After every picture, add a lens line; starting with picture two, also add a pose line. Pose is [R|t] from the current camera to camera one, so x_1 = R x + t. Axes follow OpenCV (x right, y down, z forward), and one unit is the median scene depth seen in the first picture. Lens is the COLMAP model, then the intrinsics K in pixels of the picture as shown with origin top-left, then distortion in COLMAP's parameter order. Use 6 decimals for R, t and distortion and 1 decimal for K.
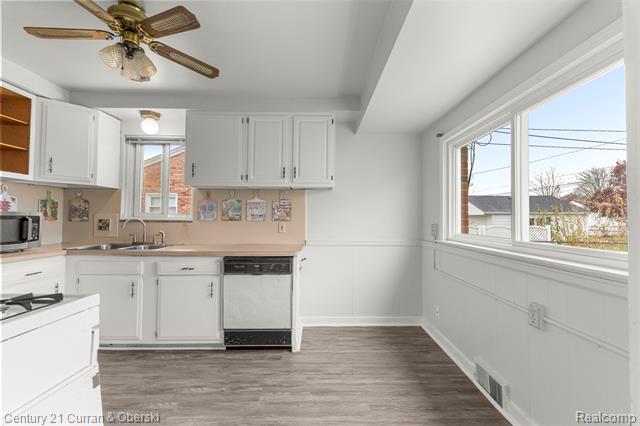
lens RADIAL K [[273.1, 0, 321.2], [0, 273.1, 209.7], [0, 0, 1]] dist [-0.002276, 0.000038]
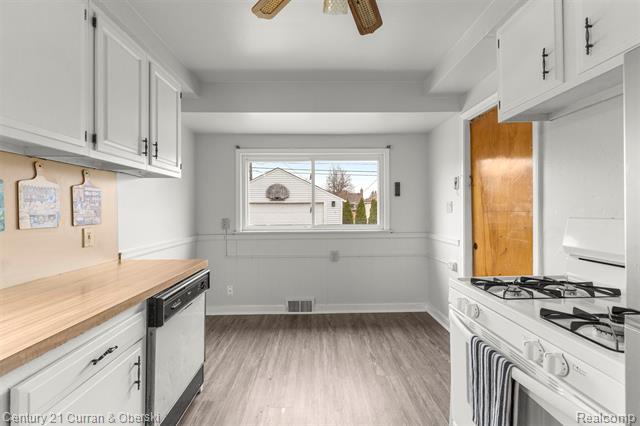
lens RADIAL K [[273.1, 0, 321.2], [0, 273.1, 209.7], [0, 0, 1]] dist [-0.002276, 0.000038]
pose [[-0.018269, -0.004003, 0.999825, -0.835759], [-0.023189, 0.999725, 0.003579, -0.002638], [-0.999564, -0.023120, -0.018357, 0.650887]]
